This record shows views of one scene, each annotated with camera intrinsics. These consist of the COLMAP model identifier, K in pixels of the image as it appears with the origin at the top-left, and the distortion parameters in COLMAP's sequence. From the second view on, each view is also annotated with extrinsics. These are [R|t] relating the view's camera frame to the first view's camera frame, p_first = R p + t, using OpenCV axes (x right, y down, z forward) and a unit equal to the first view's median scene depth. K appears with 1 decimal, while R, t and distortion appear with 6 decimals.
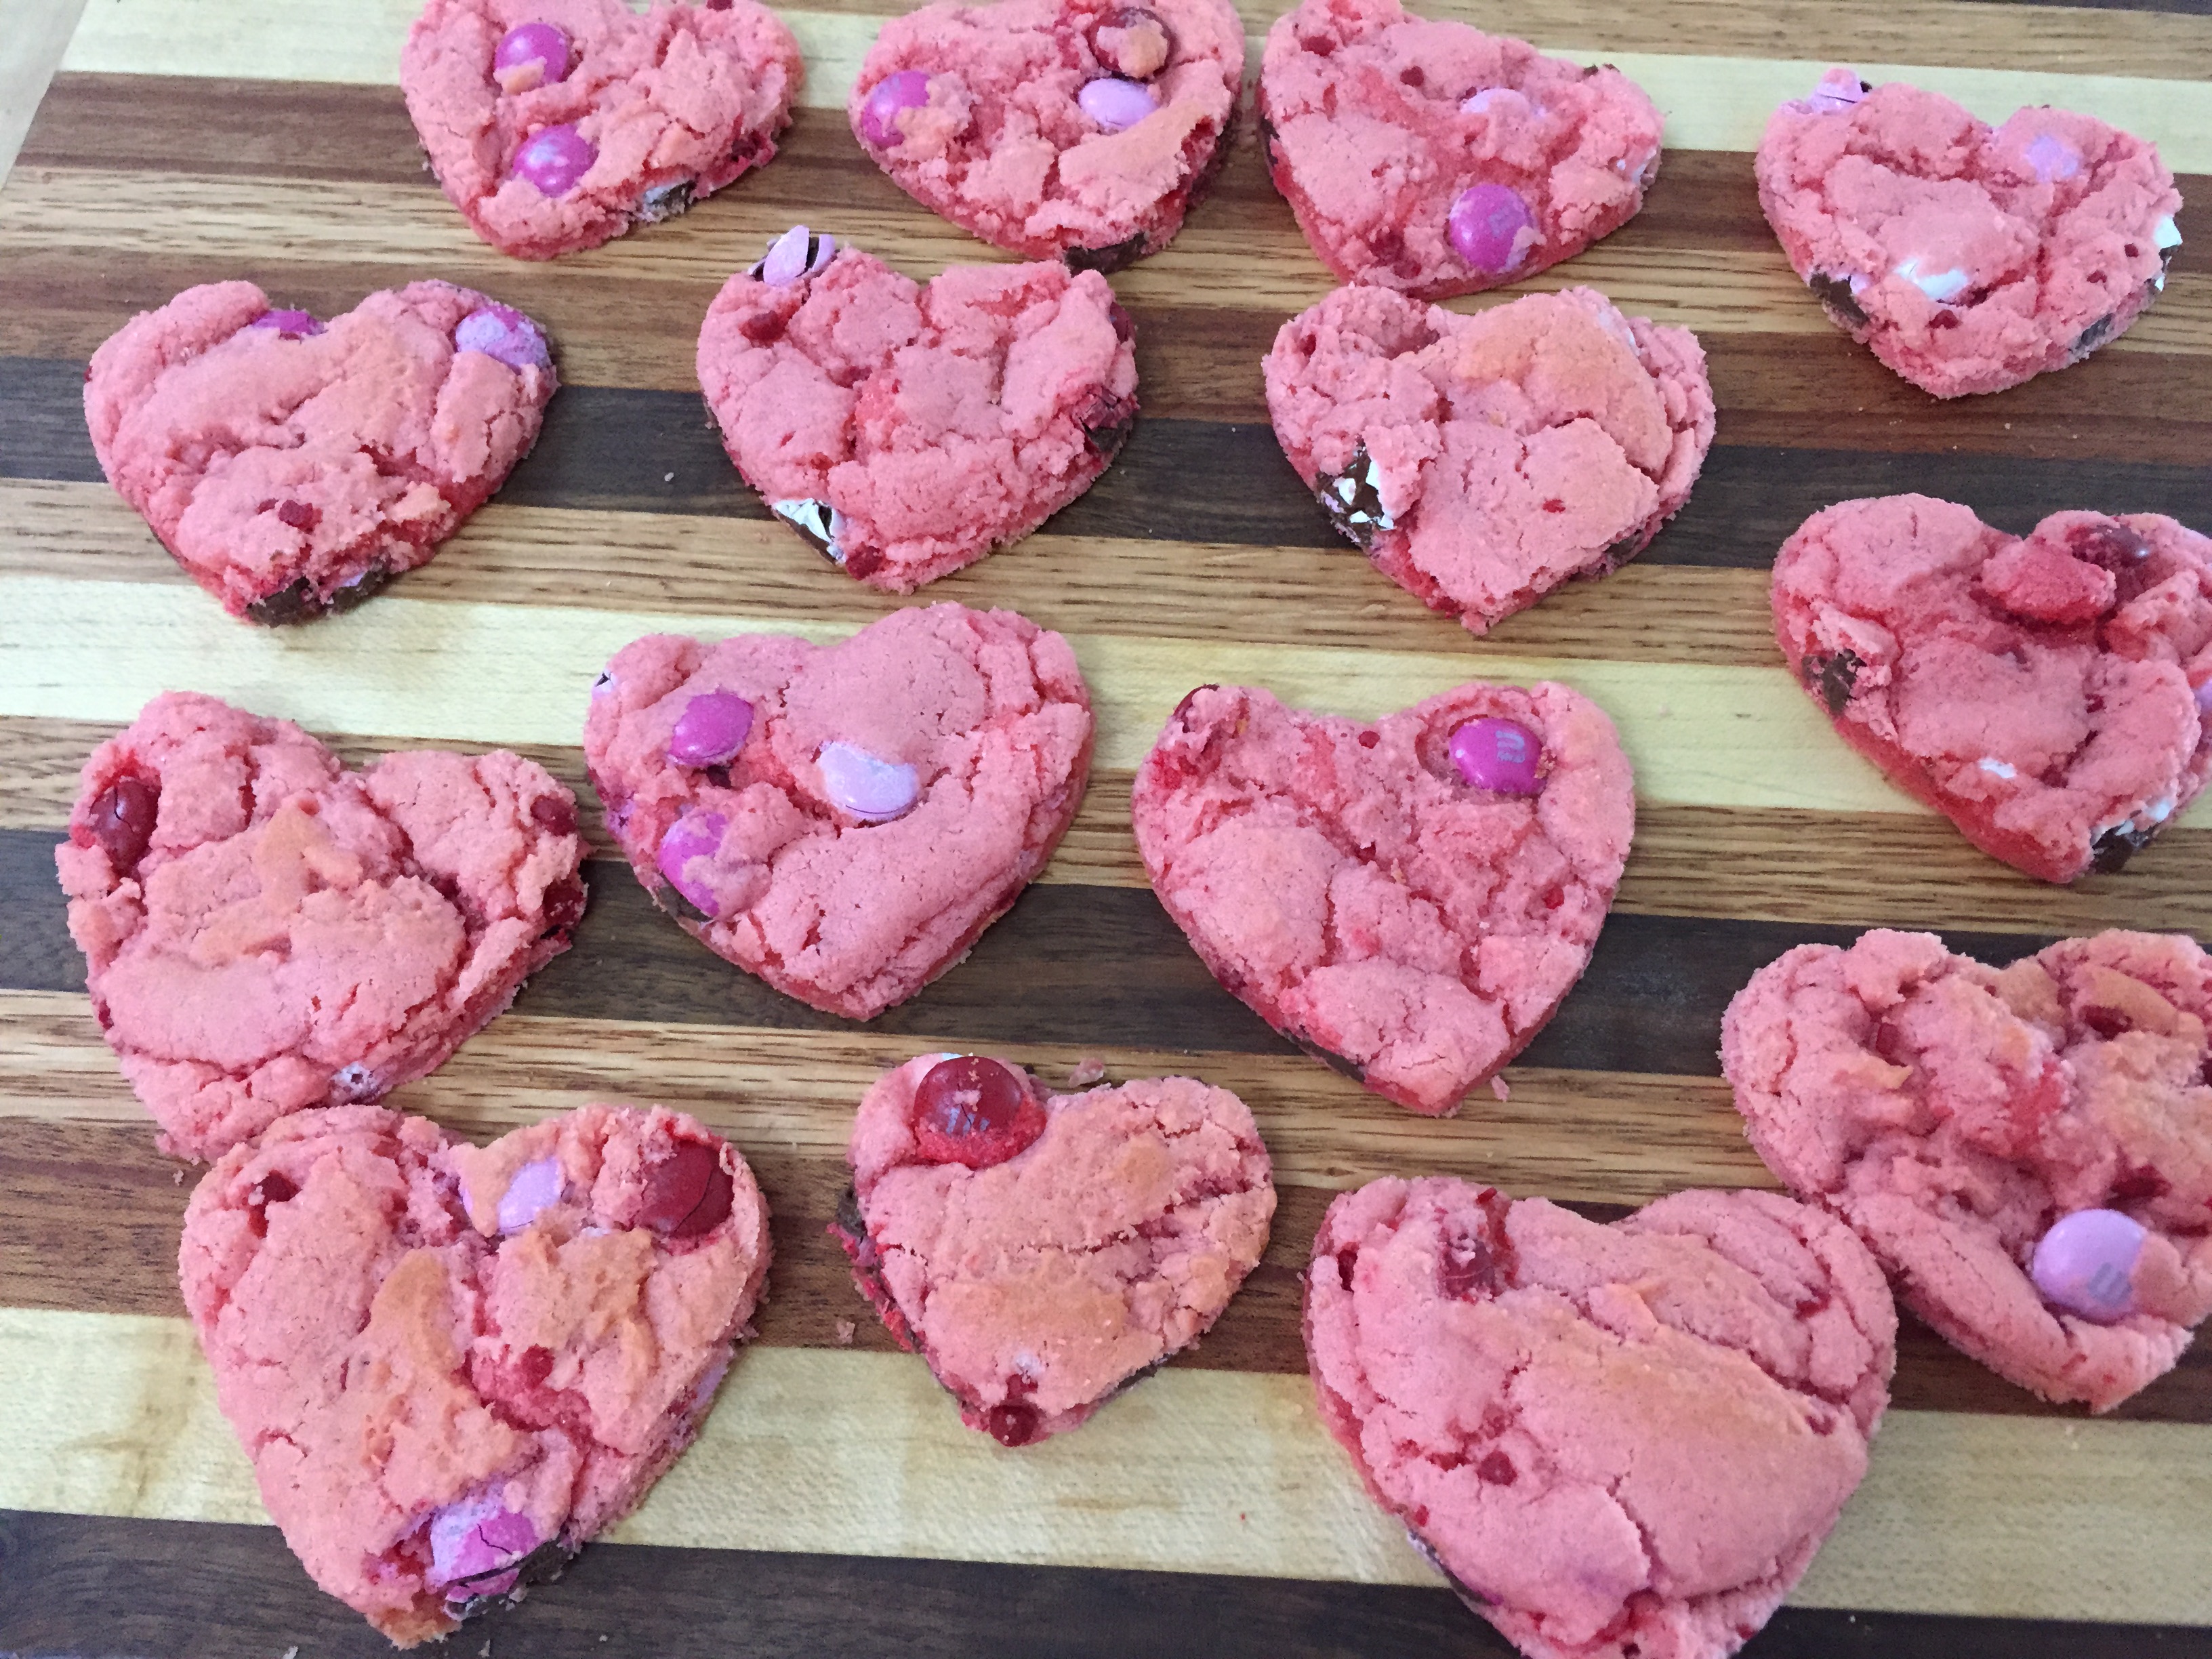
lens RADIAL K [[1914.1, 0, 1106.0], [0, 1914.1, 829.5], [0, 0, 1]] dist [0.068651, -0.131994]
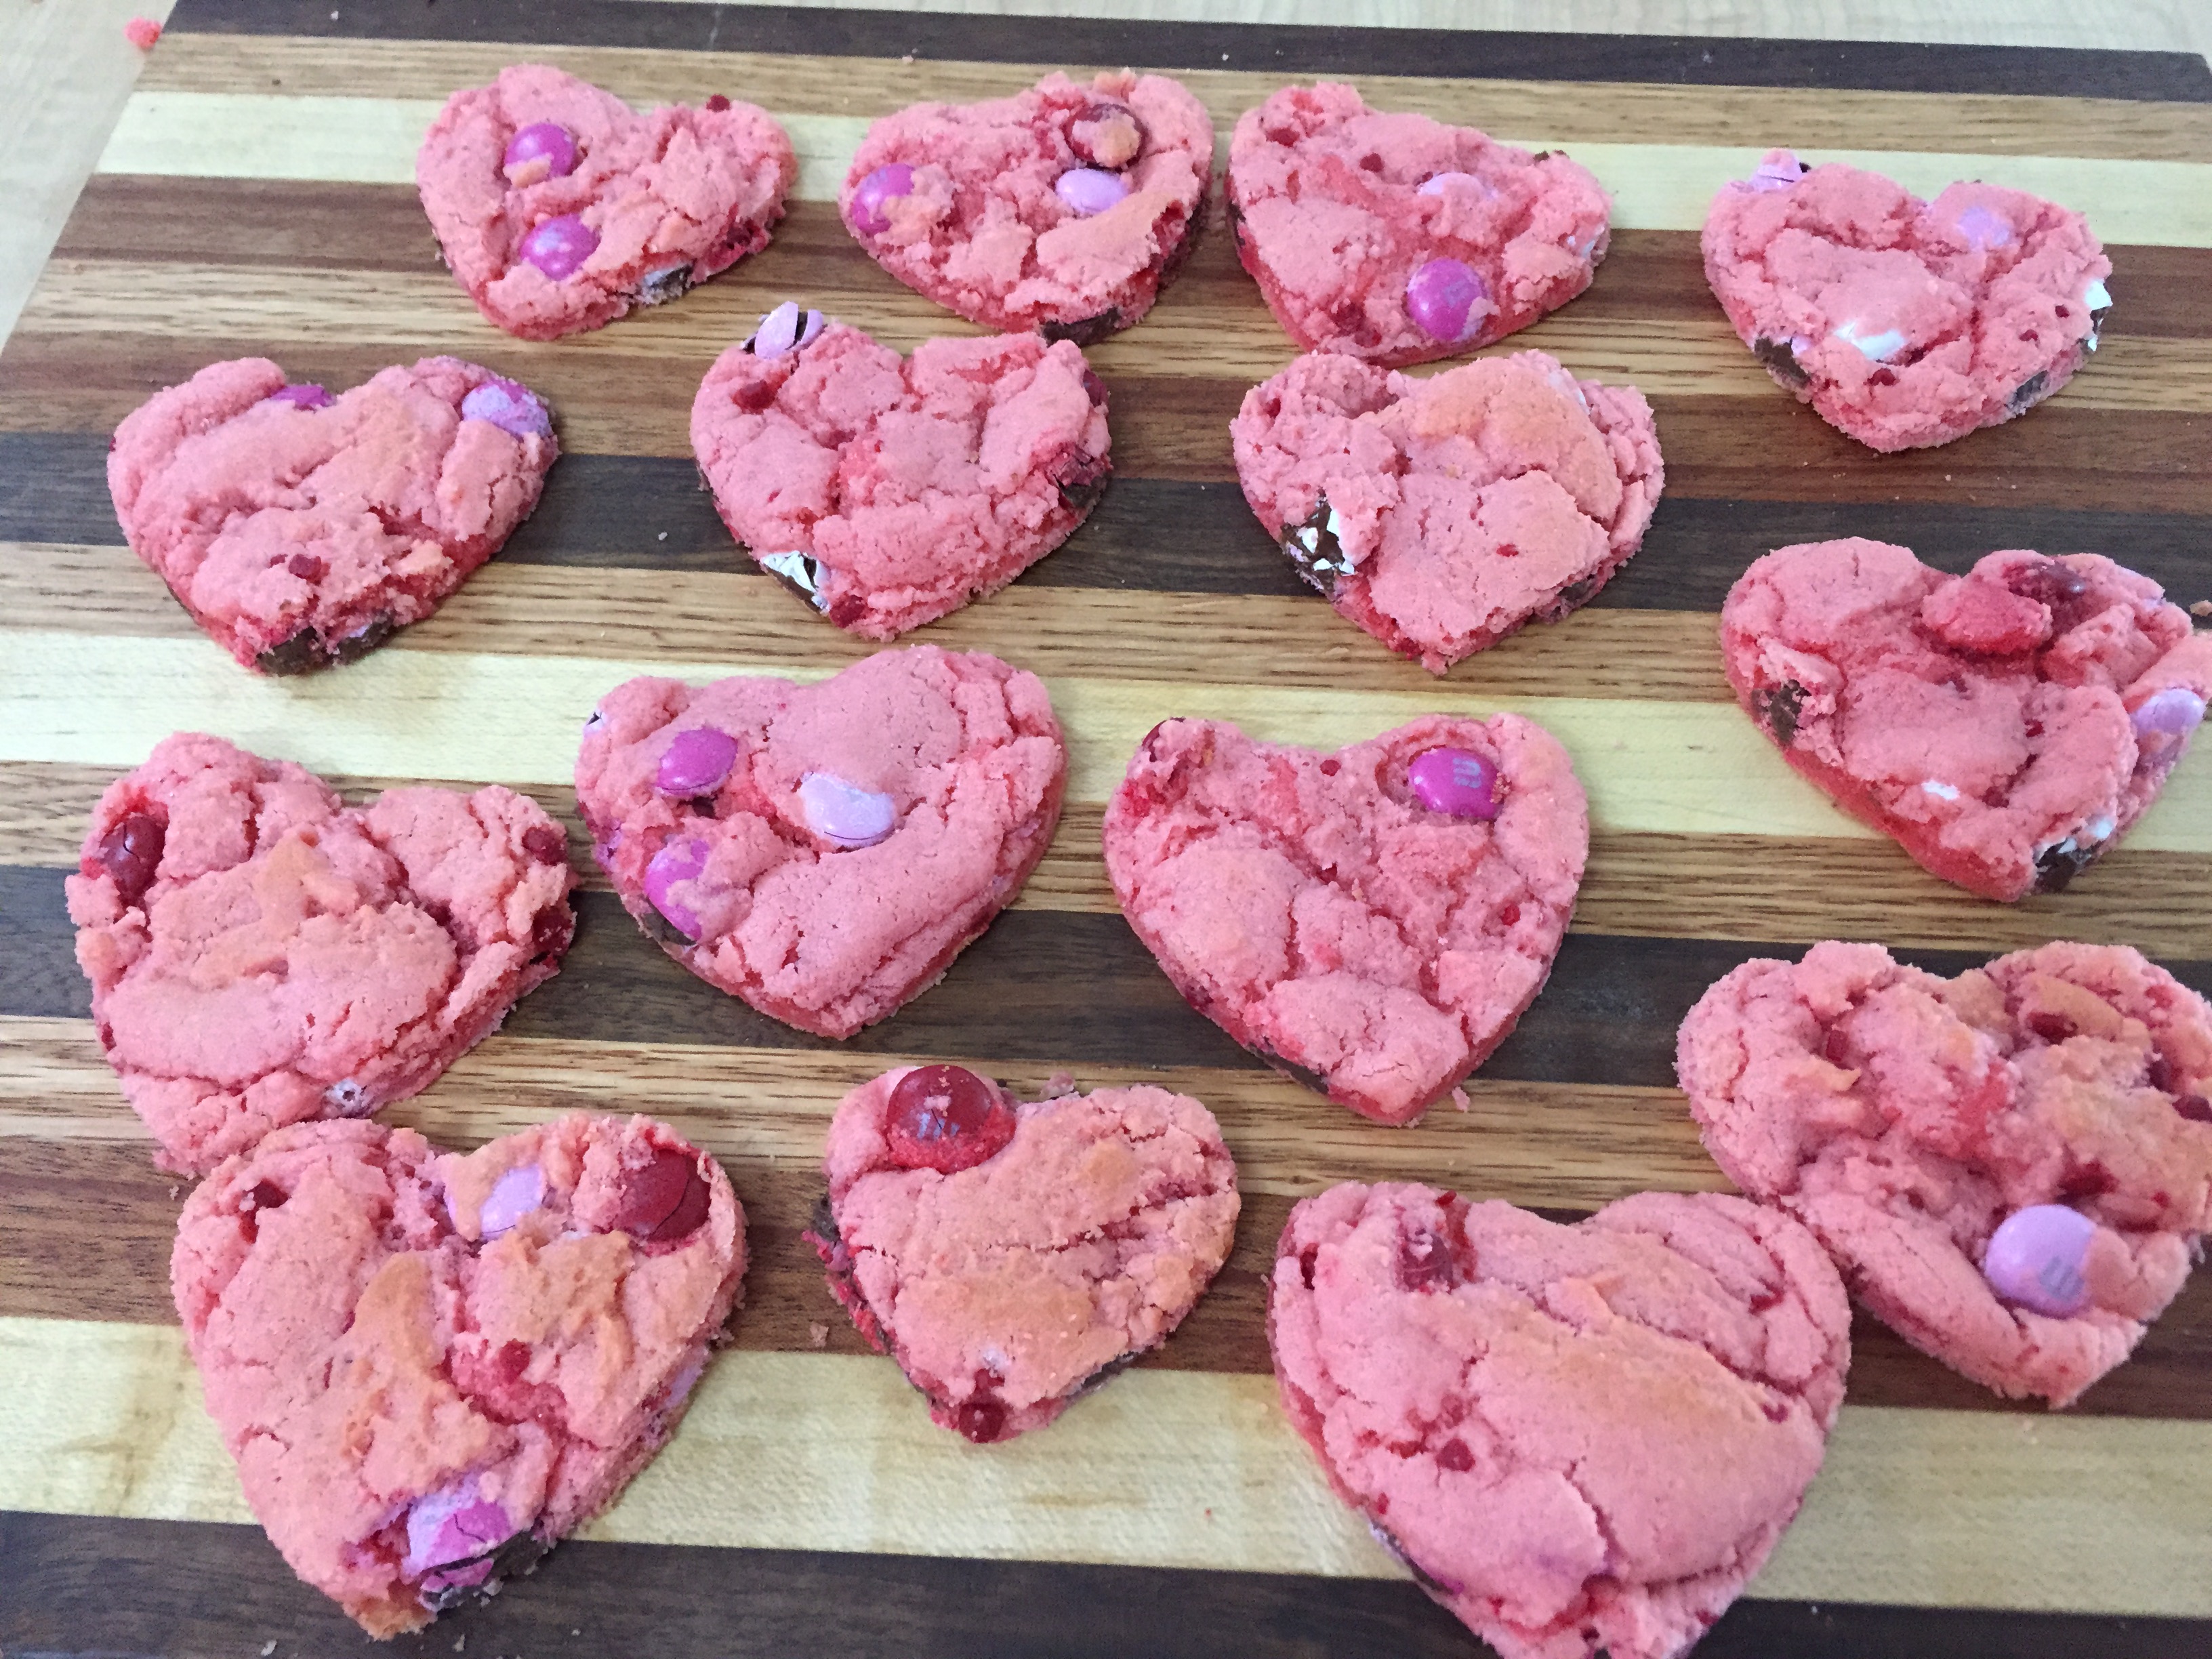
lens RADIAL K [[1914.1, 0, 1106.0], [0, 1914.1, 829.5], [0, 0, 1]] dist [0.068651, -0.131994]
pose [[0.999909, -0.008607, -0.010411, 0.026716], [0.007805, 0.997171, -0.074765, 0.063737], [0.011025, 0.074677, 0.997147, -0.032326]]
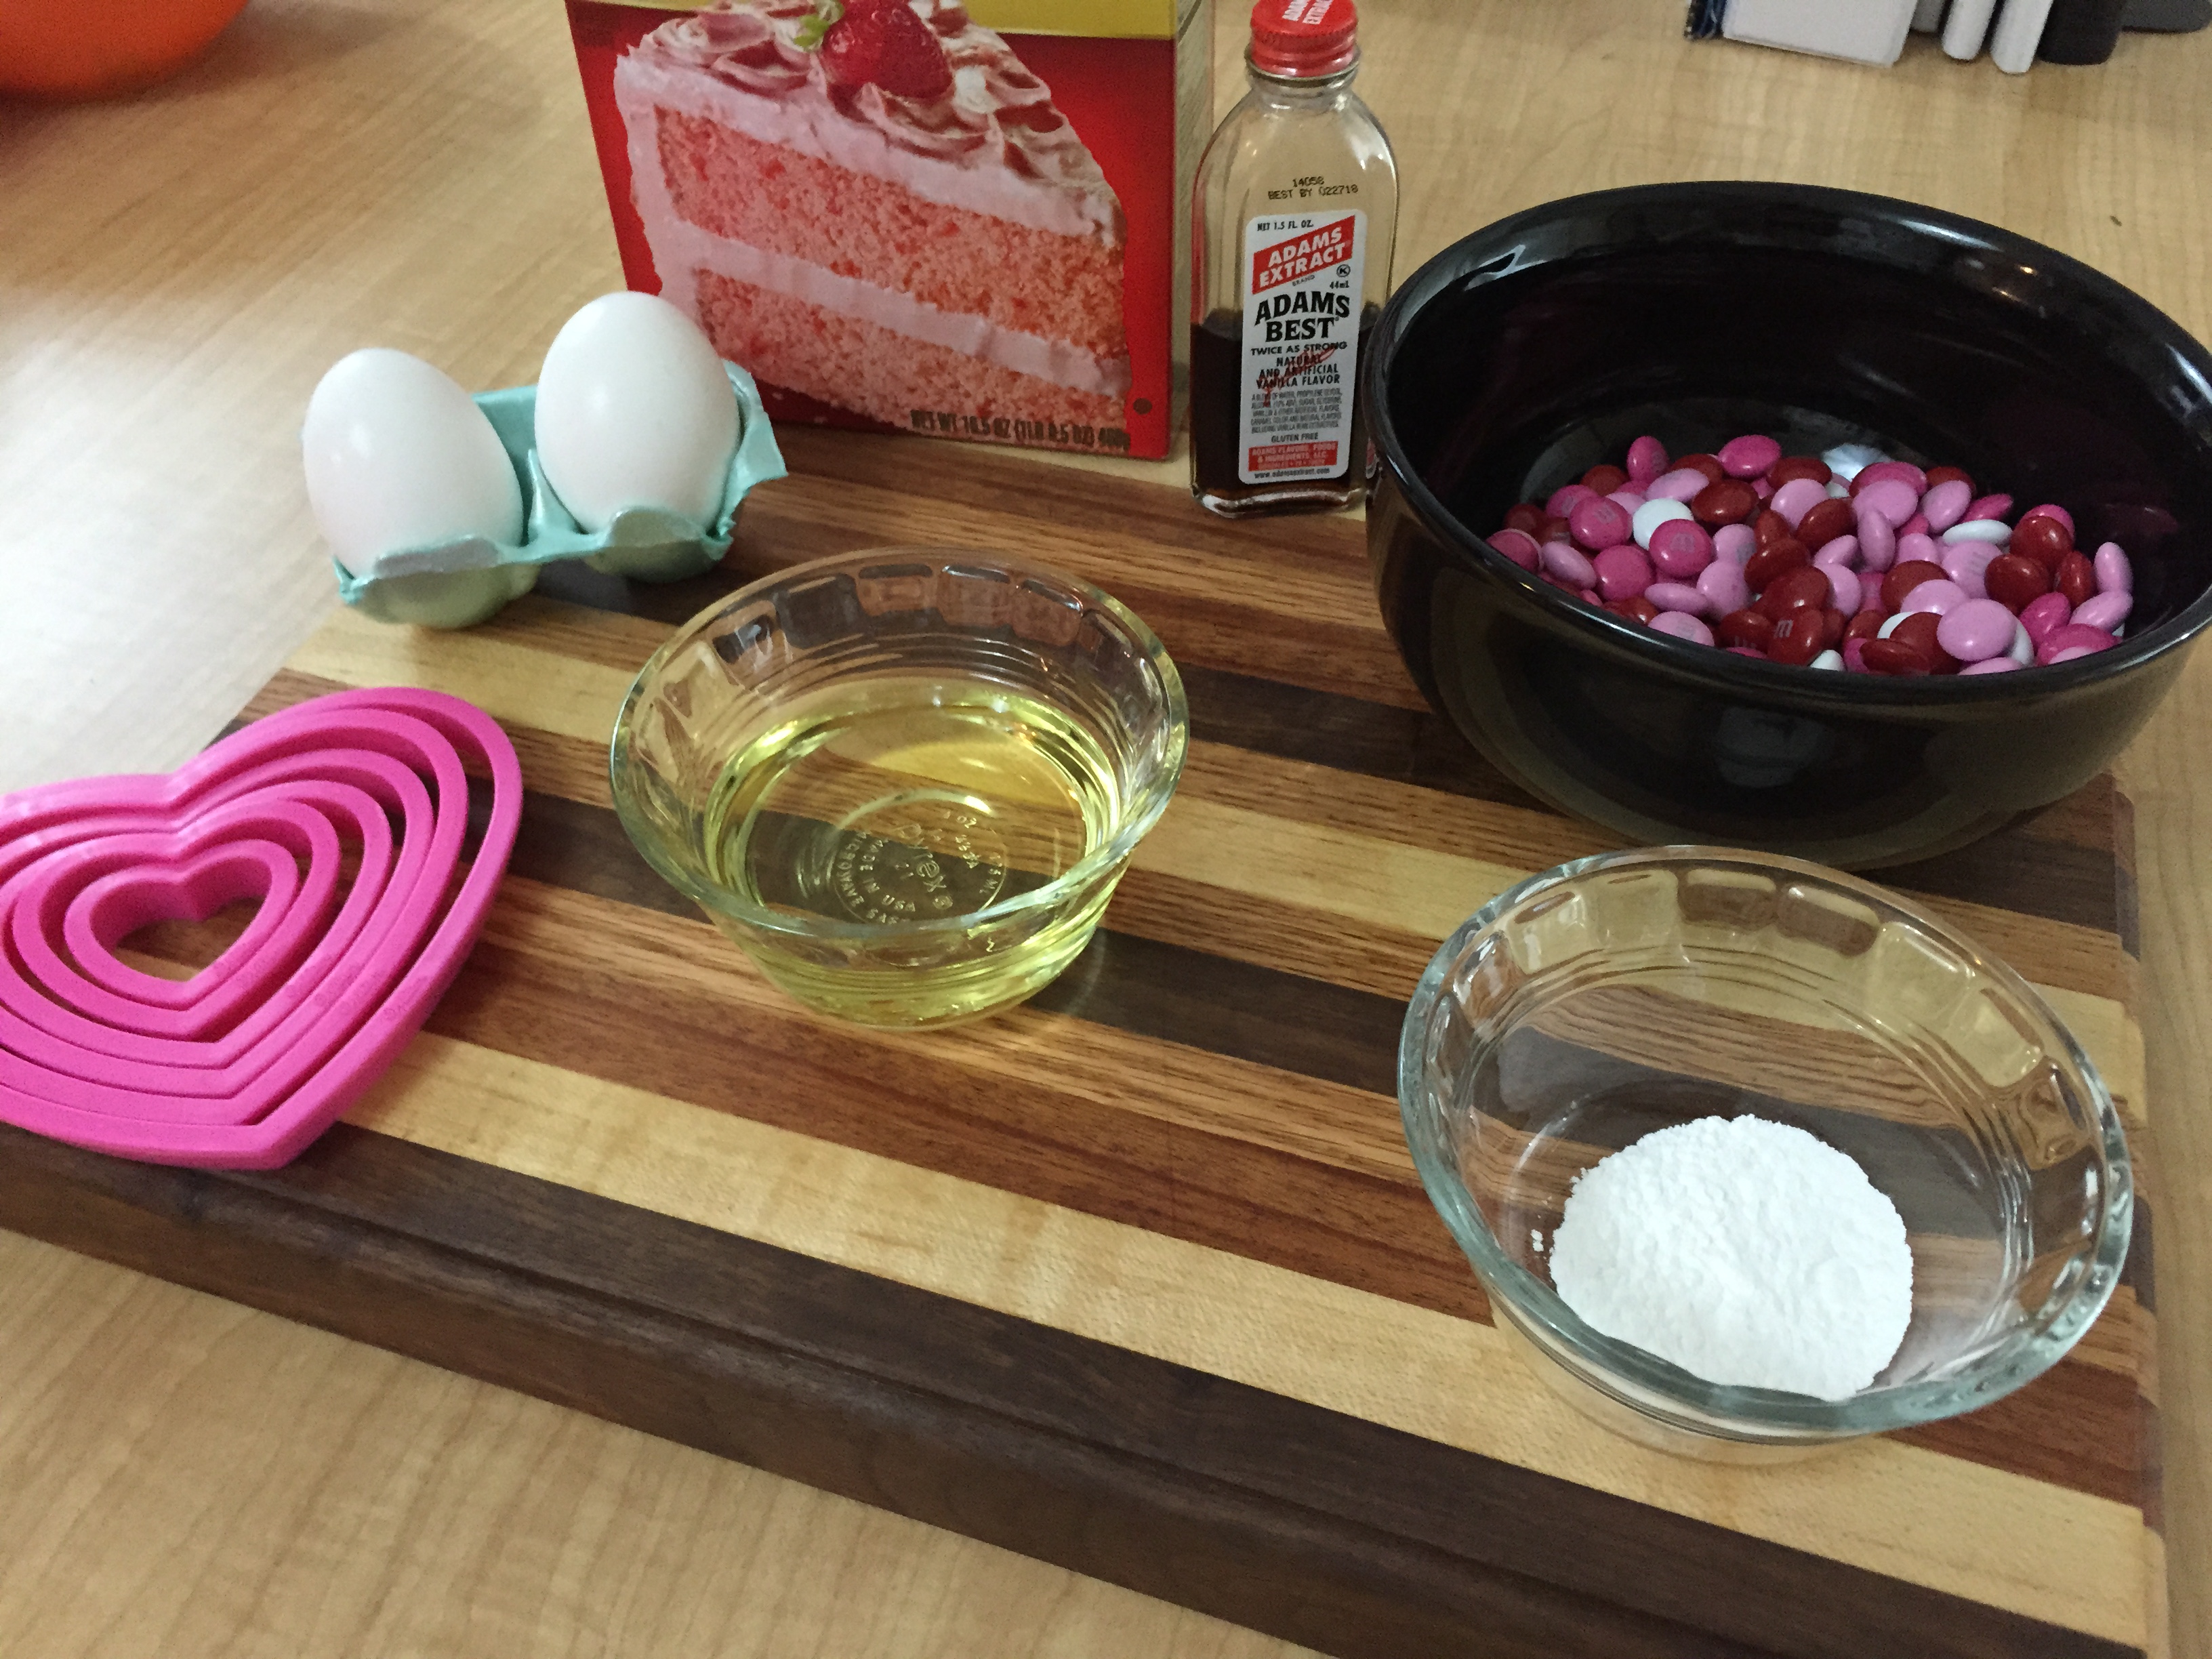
lens RADIAL K [[1914.1, 0, 1106.0], [0, 1914.1, 829.5], [0, 0, 1]] dist [0.068651, -0.131994]
pose [[0.961894, 0.172289, -0.212310, 0.367807], [-0.223589, 0.942580, -0.248094, 0.329177], [0.157375, 0.286111, 0.945184, -0.414775]]
